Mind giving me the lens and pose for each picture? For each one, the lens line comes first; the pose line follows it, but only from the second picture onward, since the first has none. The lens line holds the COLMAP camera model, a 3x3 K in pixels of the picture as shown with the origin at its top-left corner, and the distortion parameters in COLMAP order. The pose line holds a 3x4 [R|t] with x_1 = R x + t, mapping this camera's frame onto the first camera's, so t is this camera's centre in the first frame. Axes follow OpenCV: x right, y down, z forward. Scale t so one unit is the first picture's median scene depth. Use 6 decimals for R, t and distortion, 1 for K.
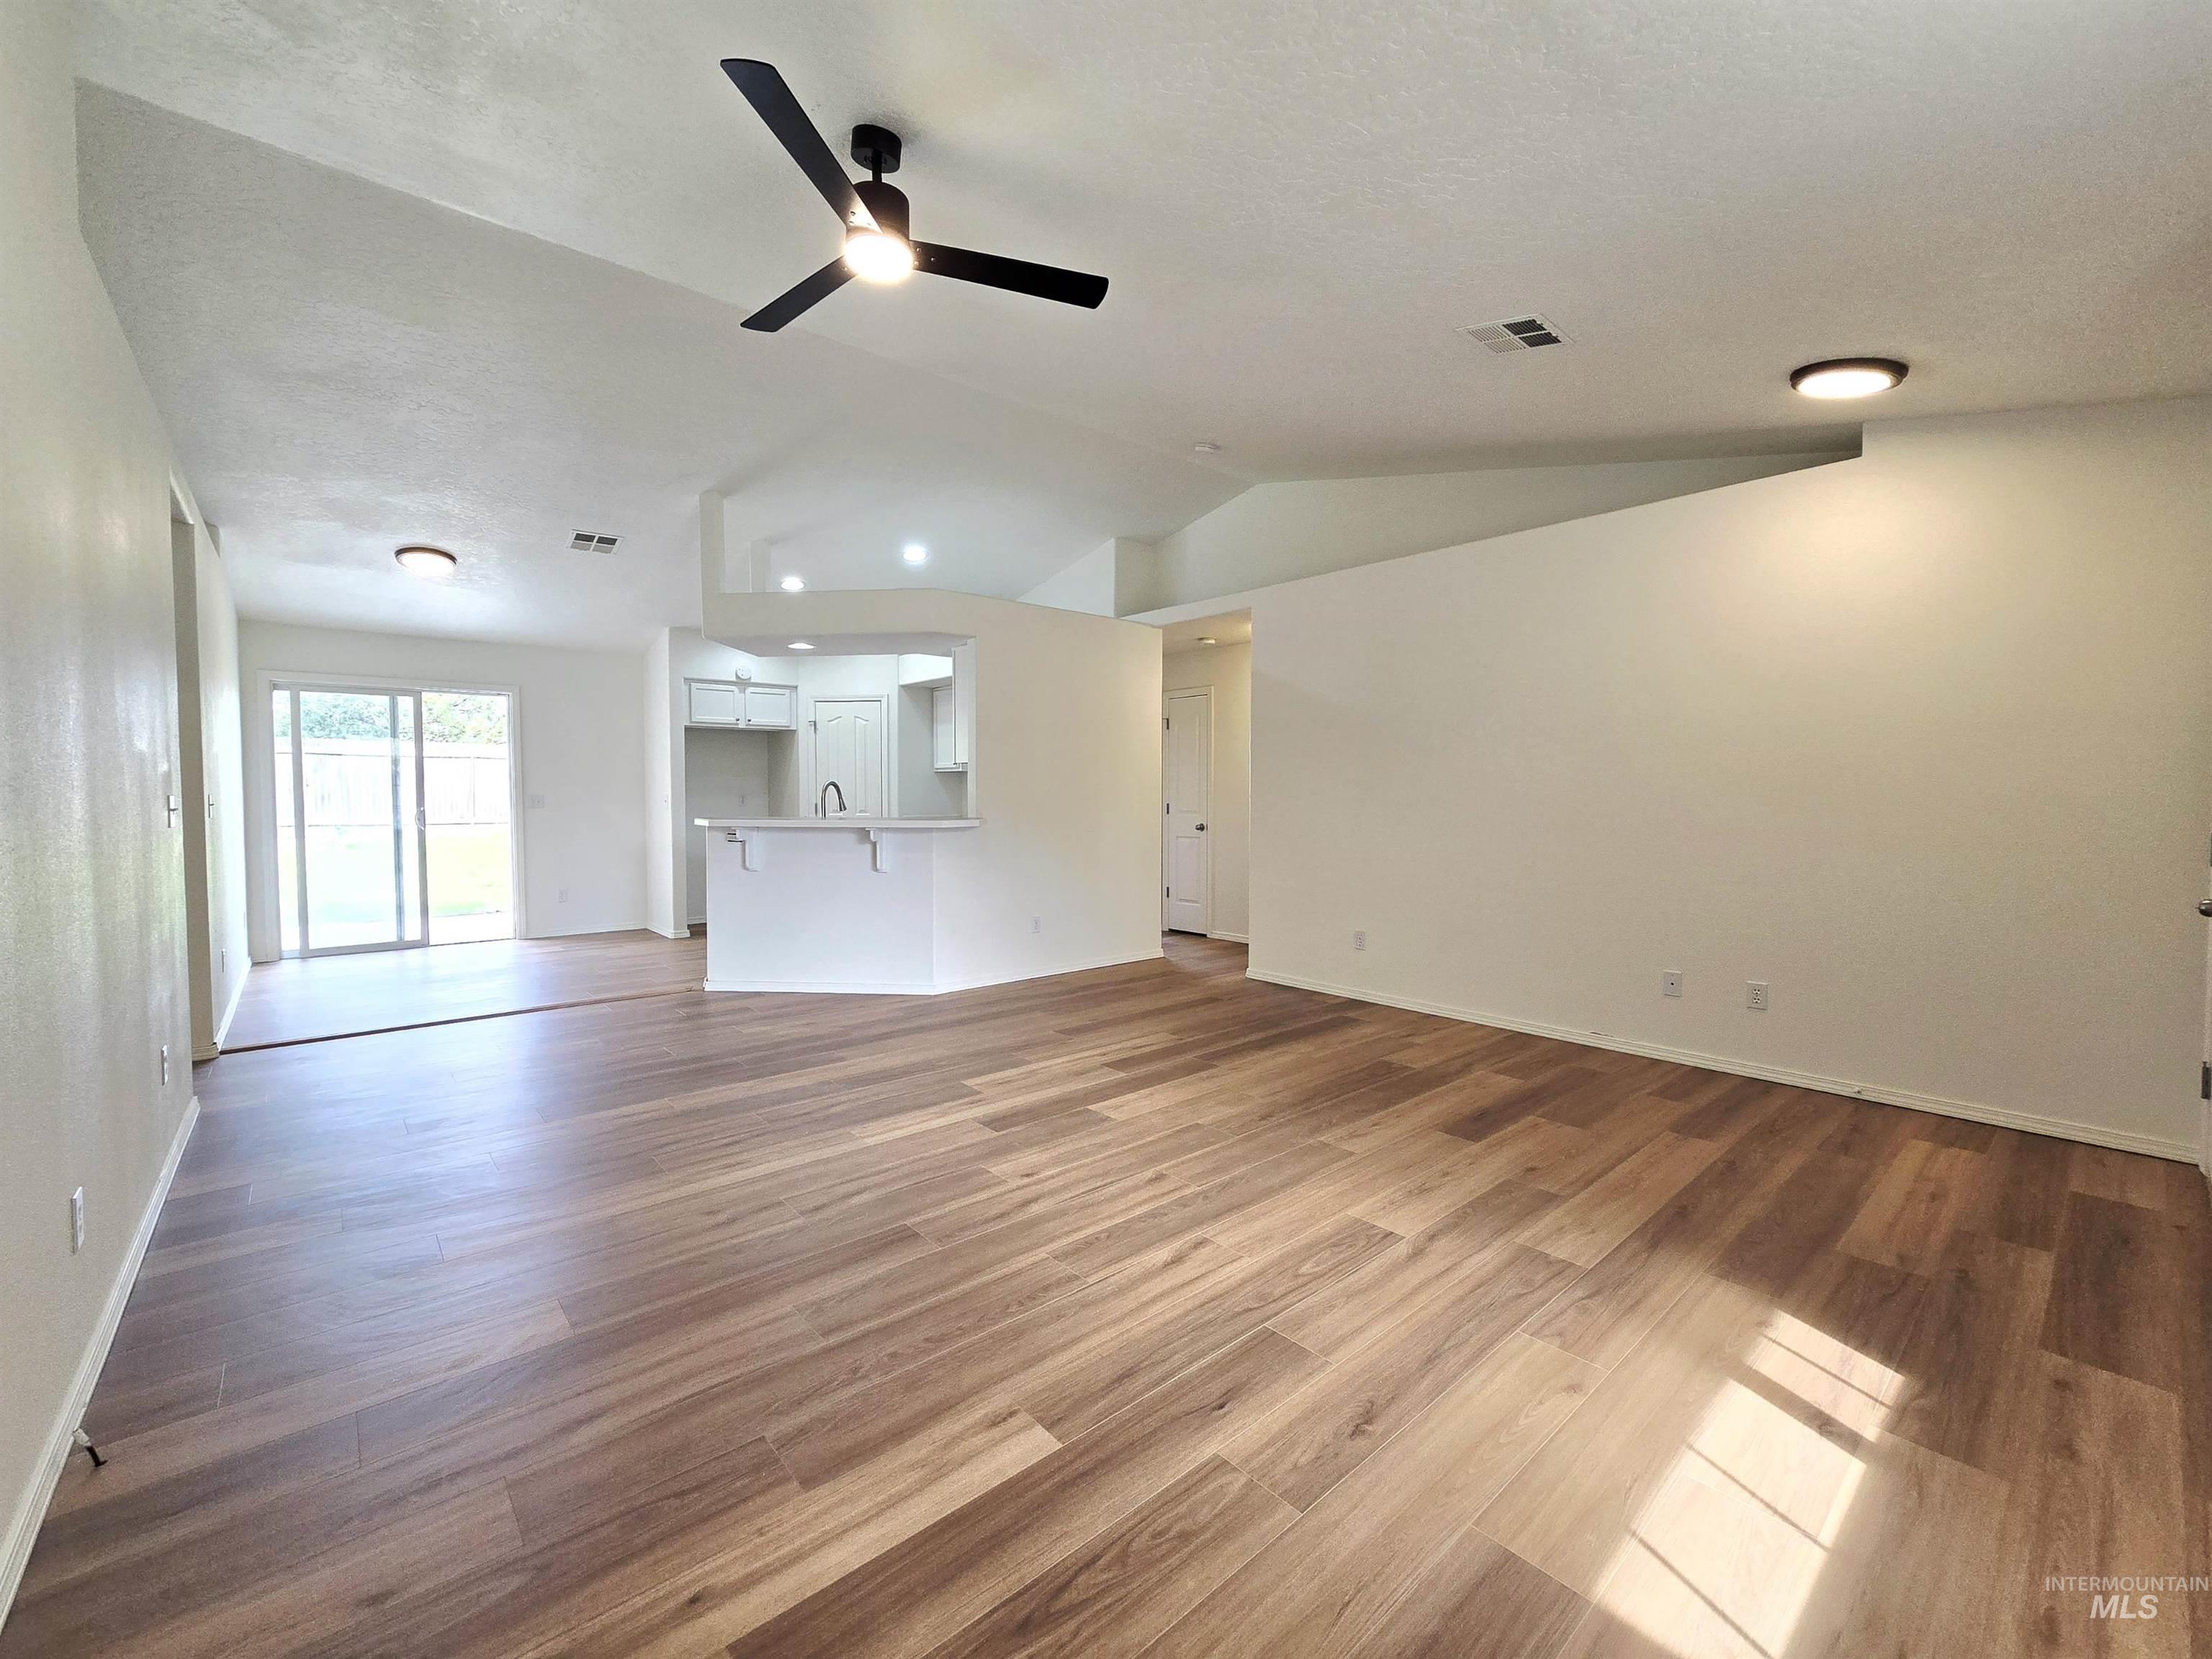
lens RADIAL K [[903.1, 0, 1072.4], [0, 903.1, 825.2], [0, 0, 1]] dist [-0.001244, 0.000031]
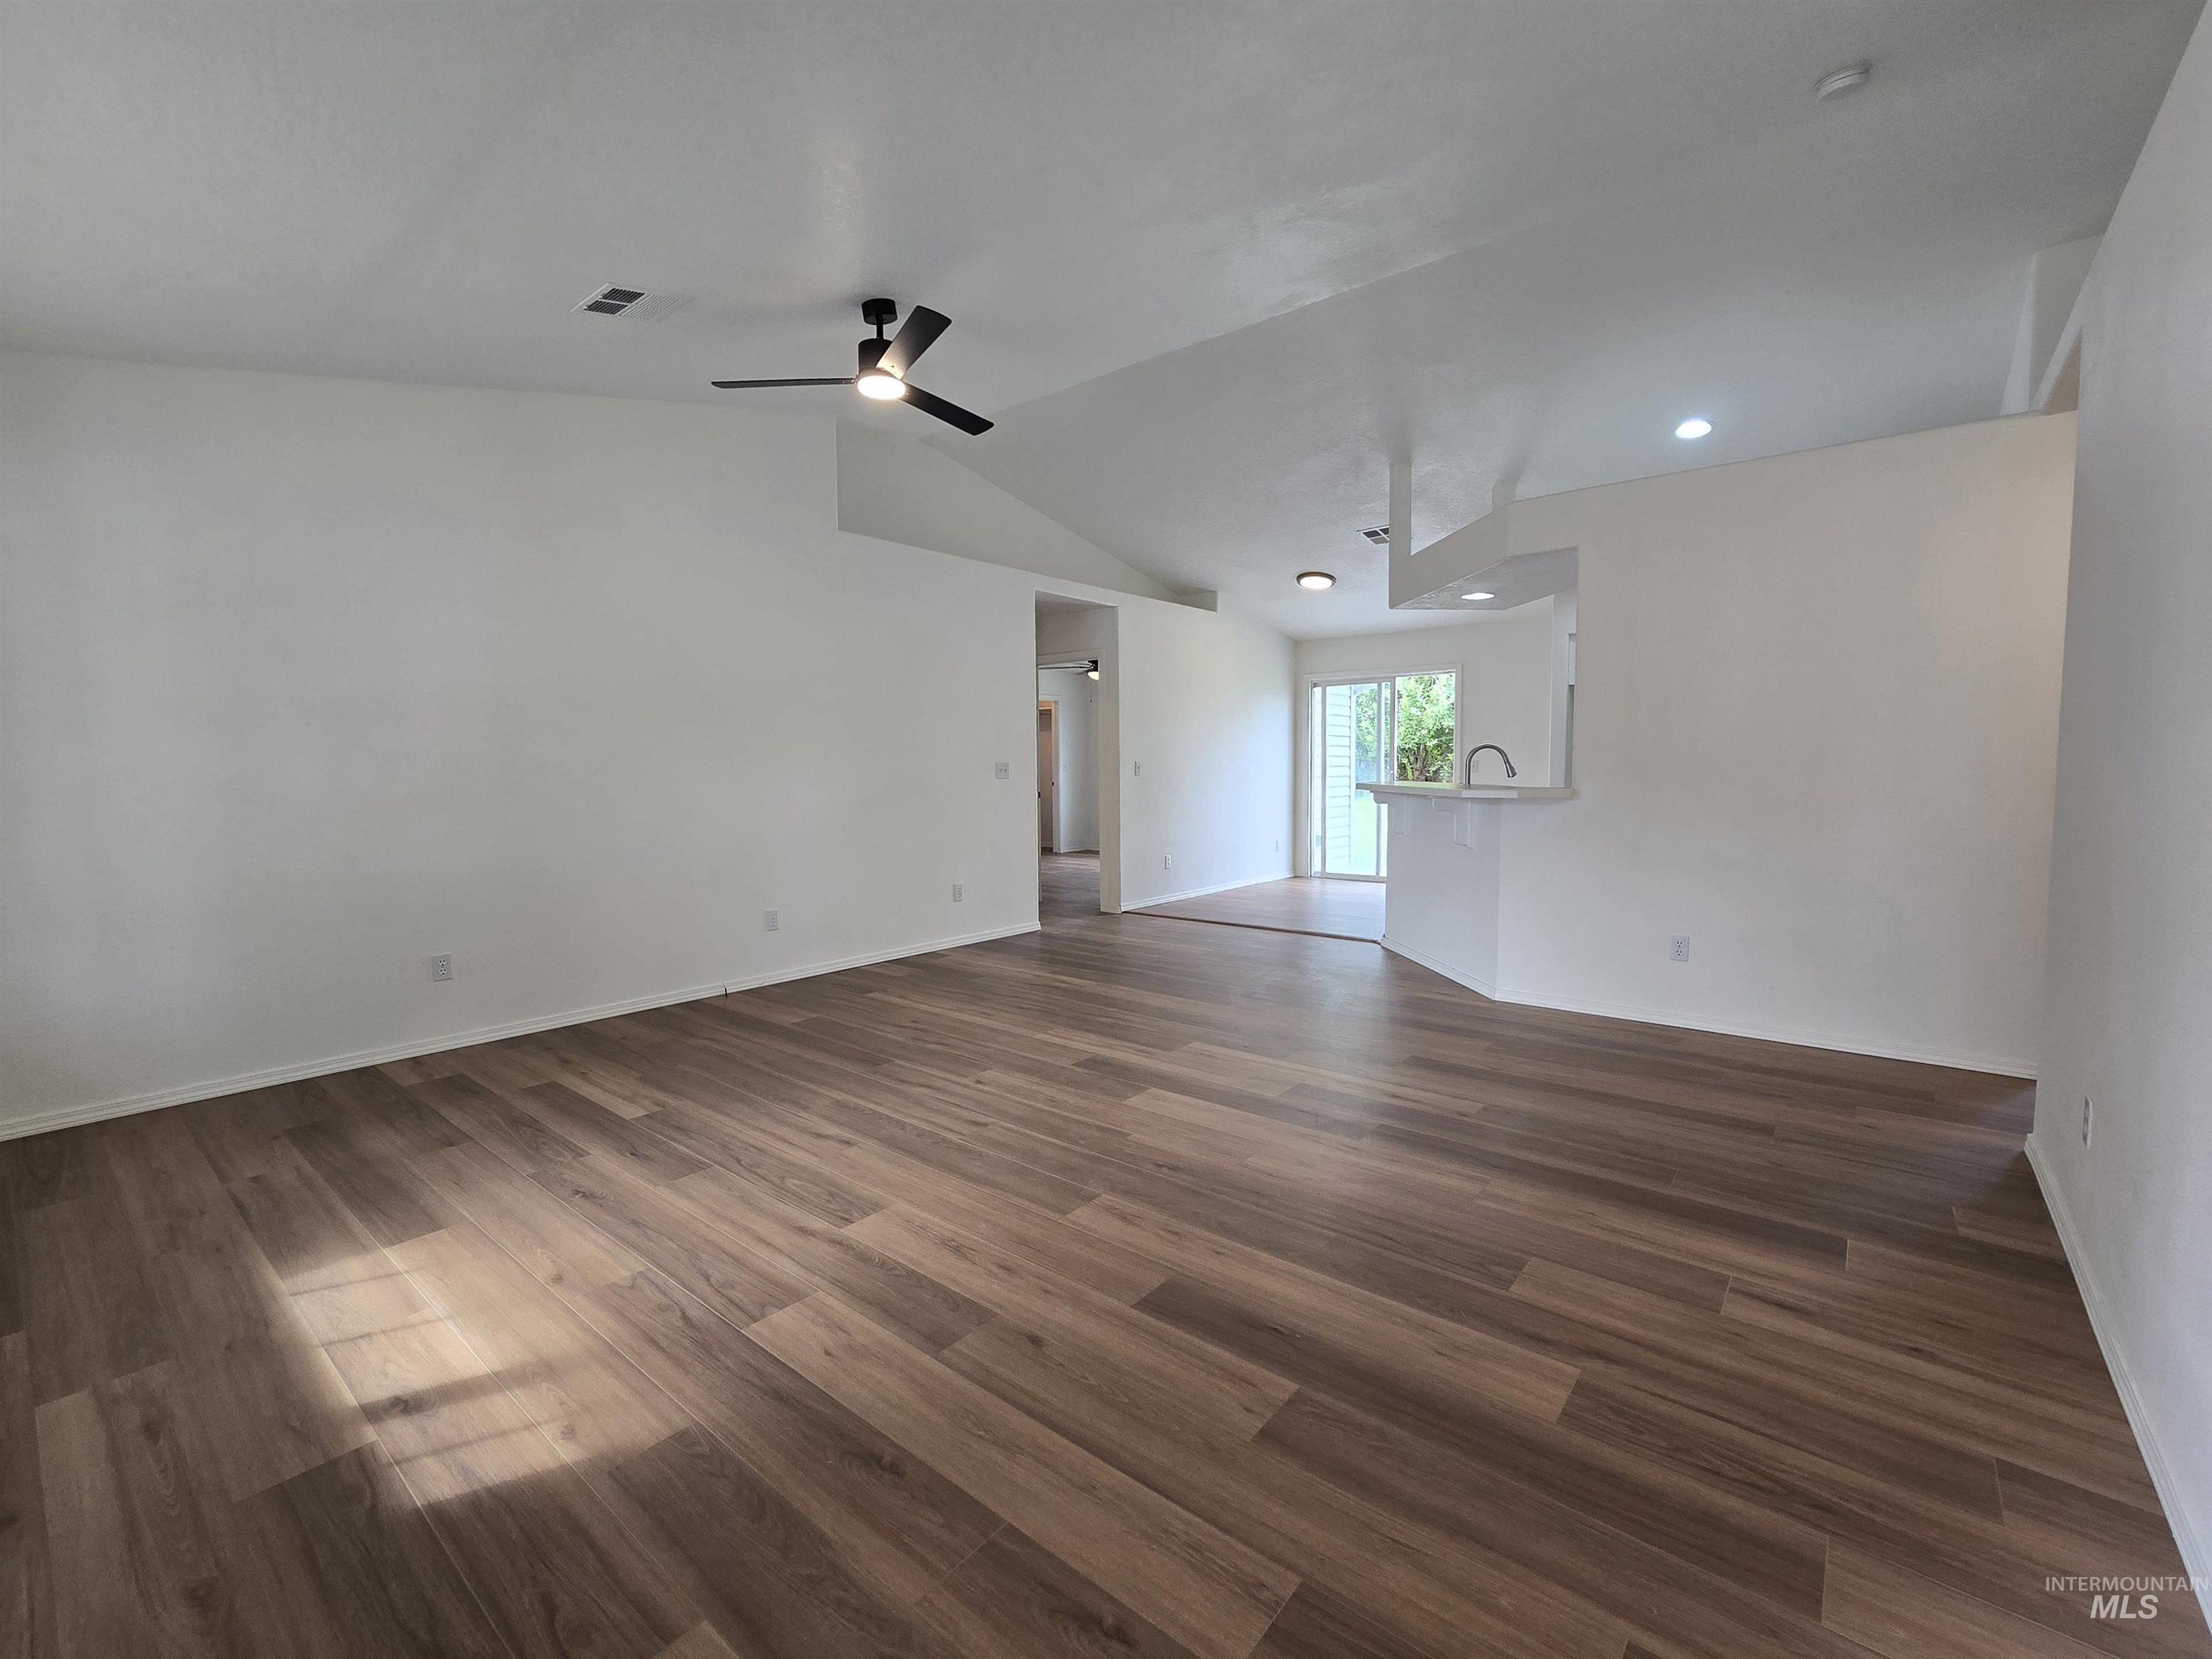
lens RADIAL K [[903.1, 0, 1072.4], [0, 903.1, 825.2], [0, 0, 1]] dist [-0.001244, 0.000031]
pose [[0.182548, 0.063455, -0.981147, 1.220757], [-0.025964, 0.997878, 0.059707, -0.023633], [0.982854, 0.014575, 0.183808, 0.986982]]
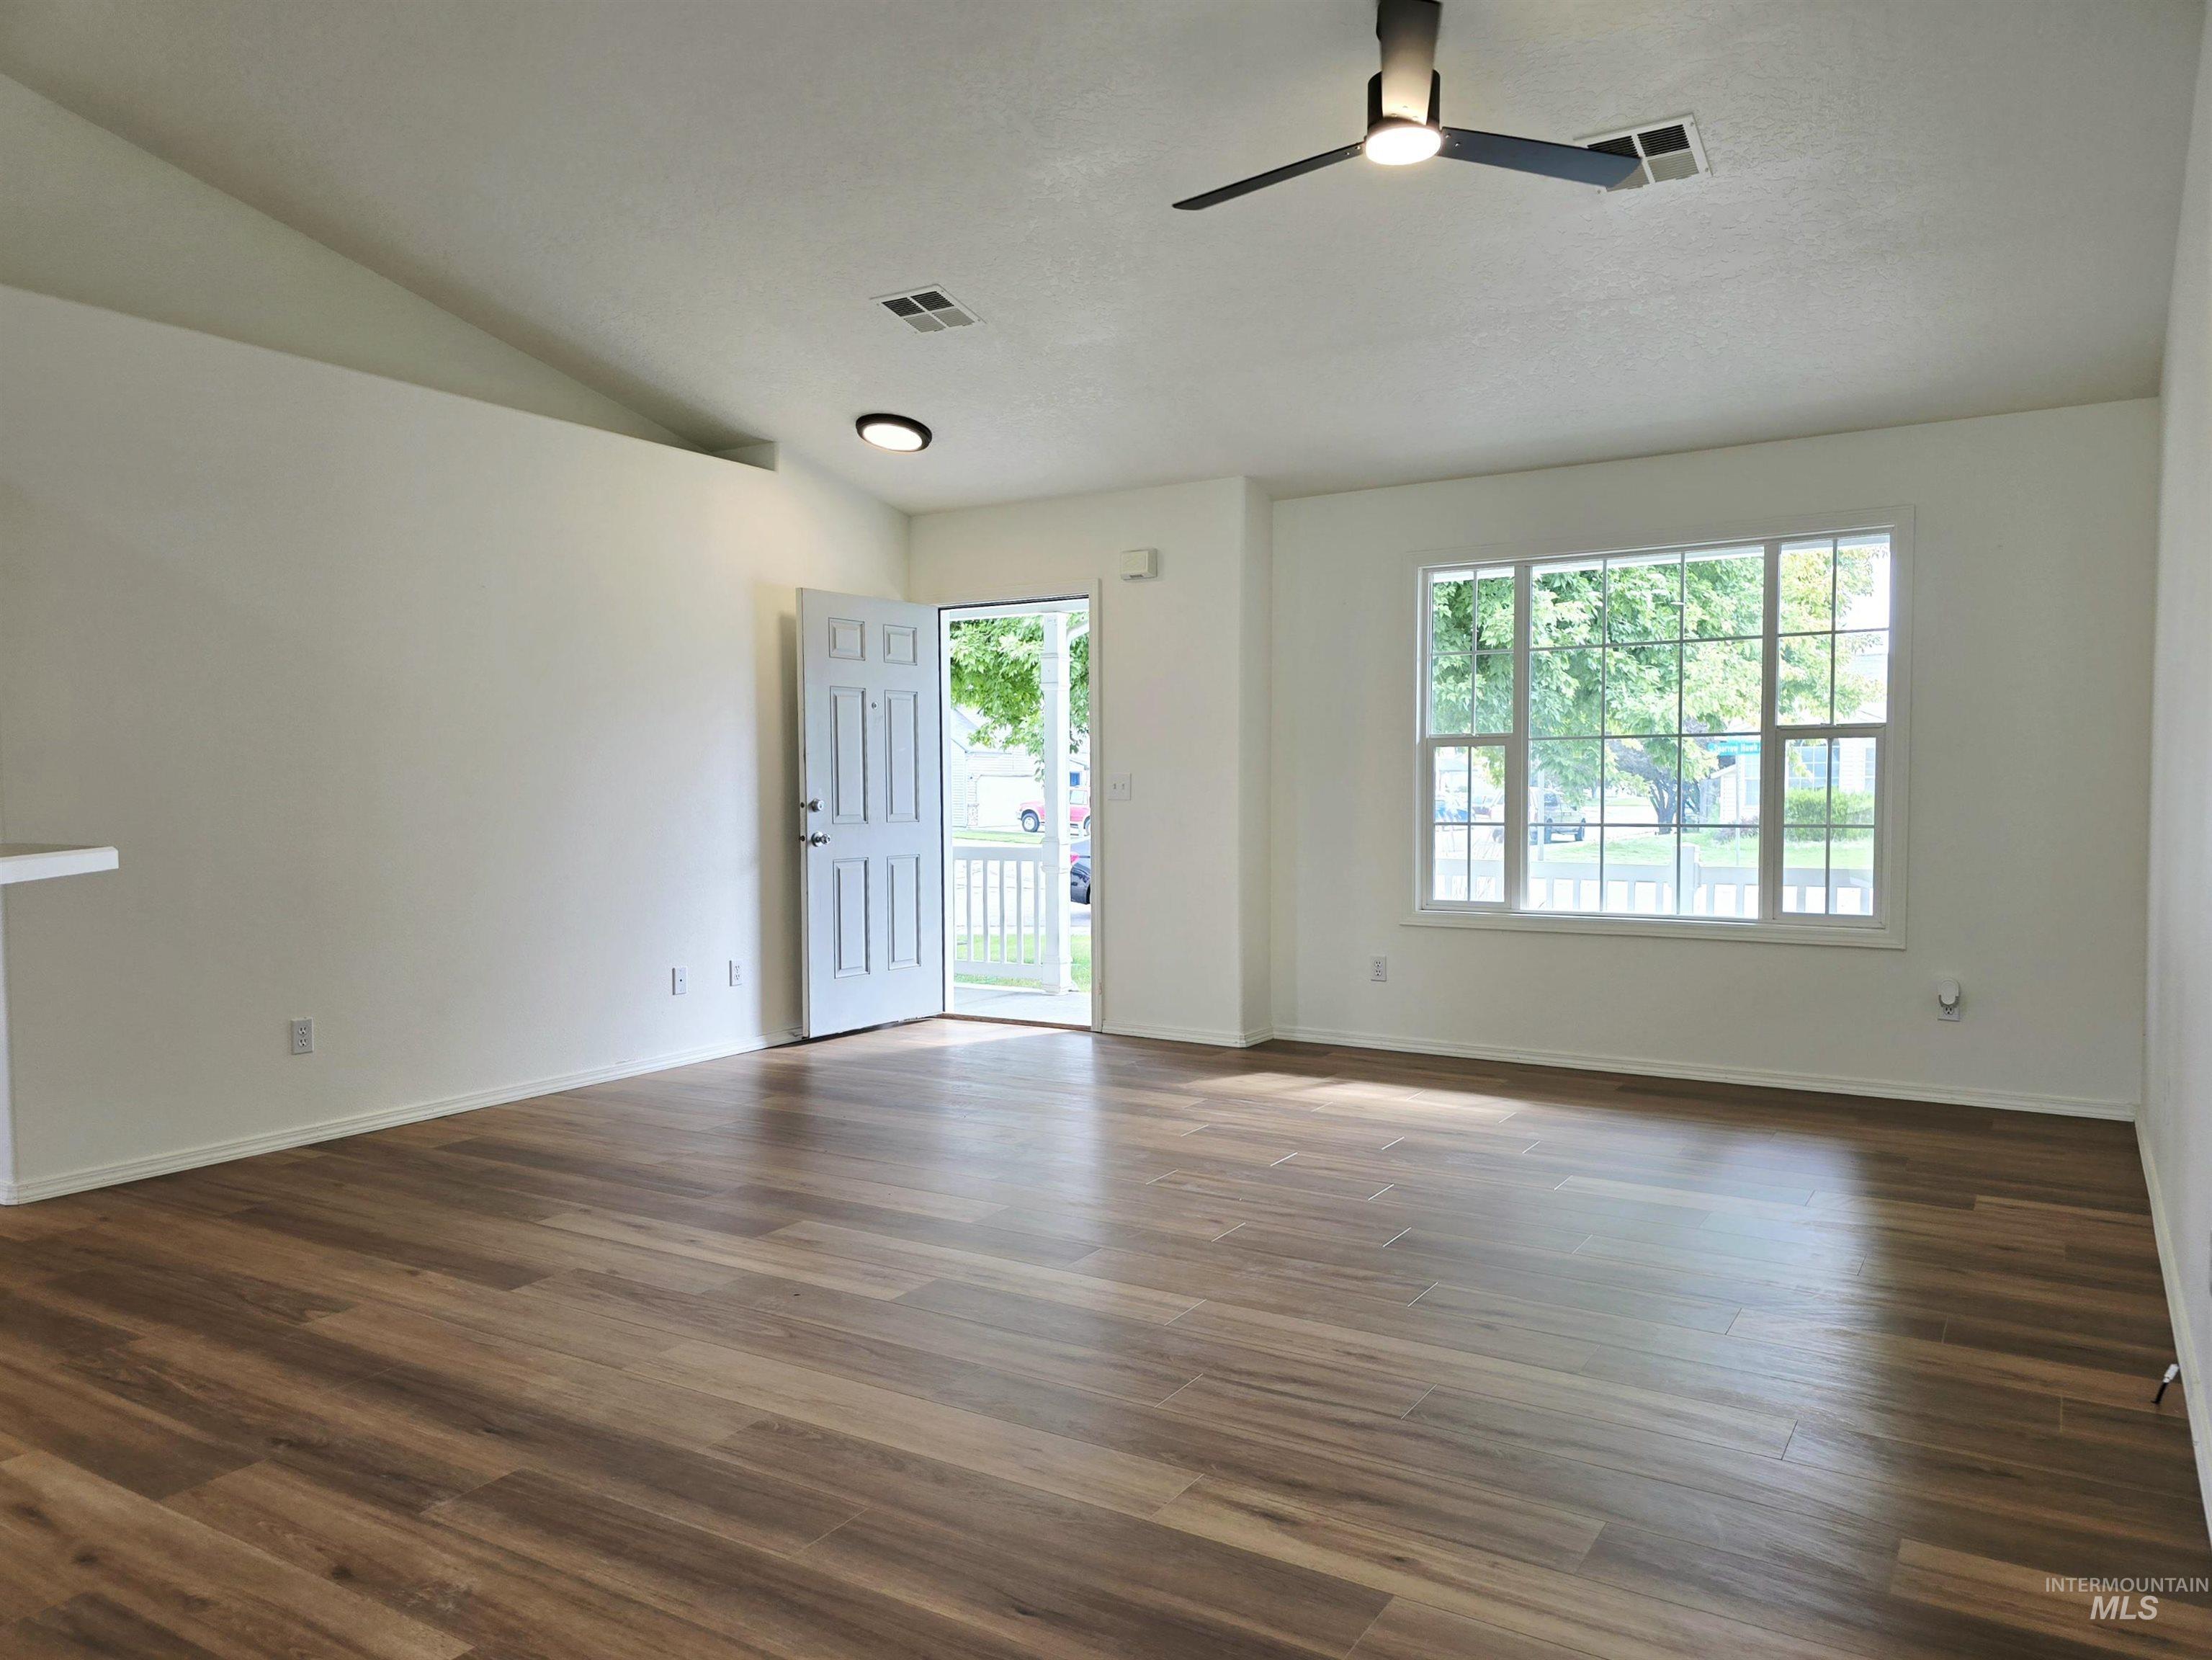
lens RADIAL K [[1697.1, 0, 1106.0], [0, 1697.1, 830.0], [0, 0, 1]] dist [0.073661, 0.000326]
pose [[-0.345580, -0.031433, 0.937863, -1.611516], [0.032400, 0.998443, 0.045402, -0.049051], [-0.937830, 0.046077, -0.344023, 1.774533]]
